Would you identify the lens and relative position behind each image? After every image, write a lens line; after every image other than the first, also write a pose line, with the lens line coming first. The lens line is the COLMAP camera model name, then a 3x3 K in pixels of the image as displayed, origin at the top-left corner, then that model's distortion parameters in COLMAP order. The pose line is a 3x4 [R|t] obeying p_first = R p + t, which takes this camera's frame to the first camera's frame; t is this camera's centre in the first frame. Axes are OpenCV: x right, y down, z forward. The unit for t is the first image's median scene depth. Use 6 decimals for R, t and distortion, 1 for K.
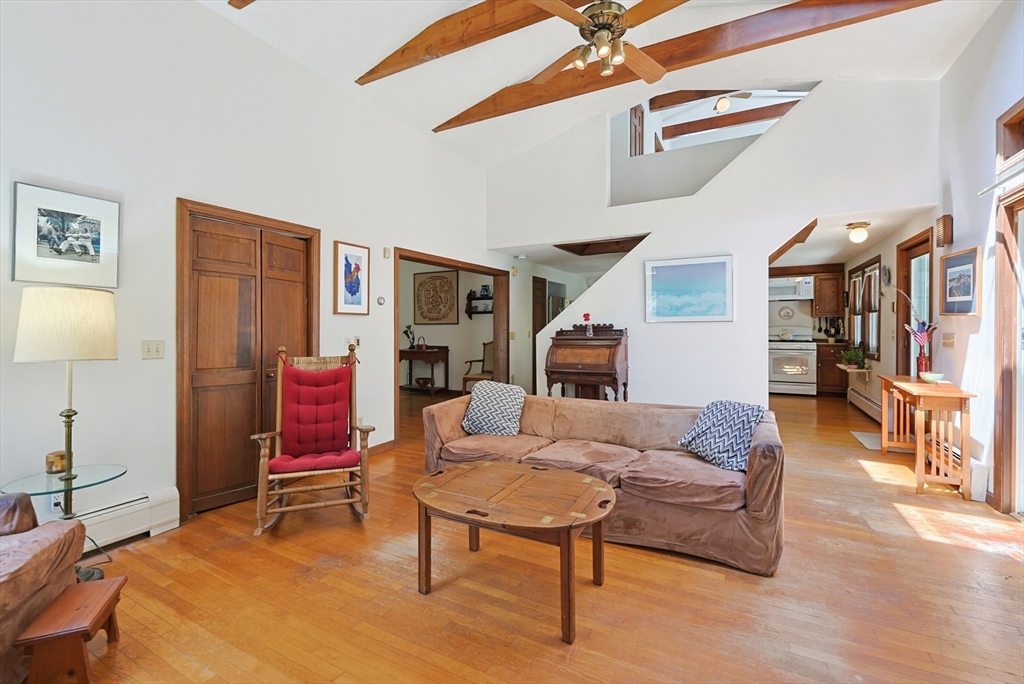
lens RADIAL K [[445.5, 0, 508.0], [0, 445.5, 329.0], [0, 0, 1]] dist [-0.000513, -0.000114]
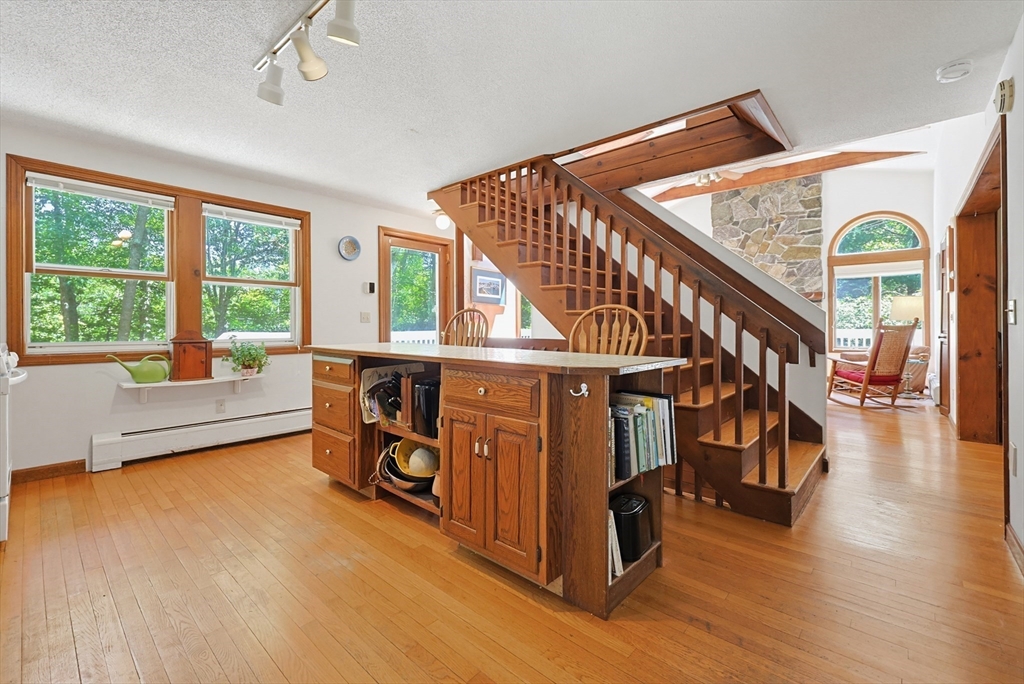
lens RADIAL K [[438.3, 0, 511.9], [0, 438.3, 327.7], [0, 0, 1]] dist [-0.000631, -0.000248]
pose [[-0.972950, 0.005726, 0.230947, 0.349992], [0.008460, 0.999905, 0.010849, 0.027392], [-0.230863, 0.012509, -0.972906, 1.781973]]
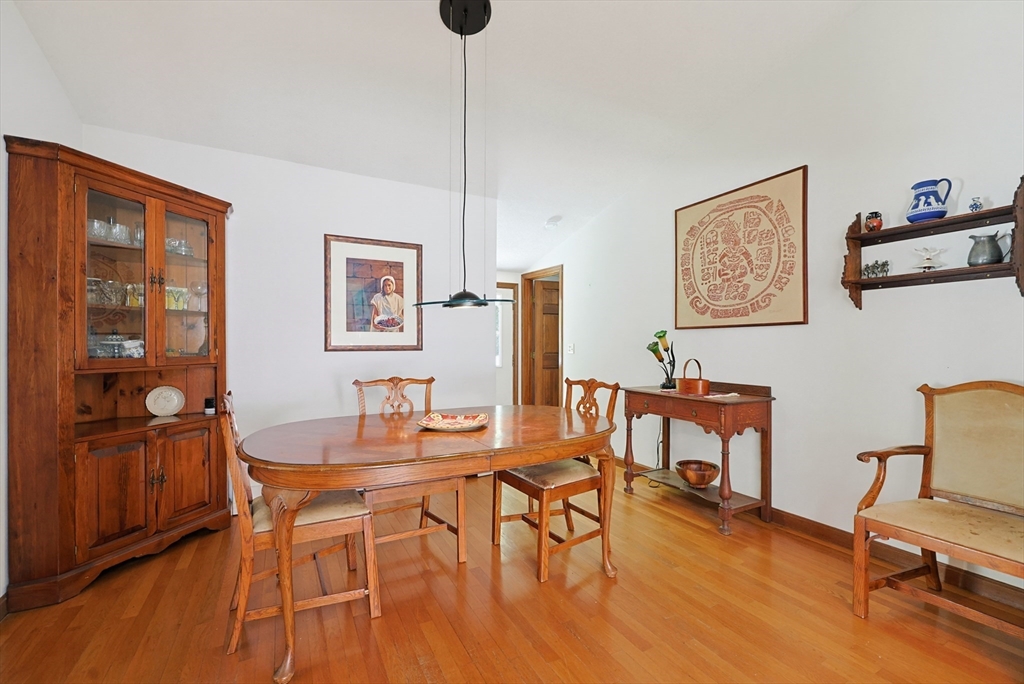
lens RADIAL K [[439.3, 0, 522.2], [0, 439.3, 337.1], [0, 0, 1]] dist [0.000021, 0.000018]
pose [[0.840280, -0.006168, -0.542117, -0.171697], [-0.005778, 0.999777, -0.020331, 0.010598], [0.542121, 0.020216, 0.840057, 0.915074]]
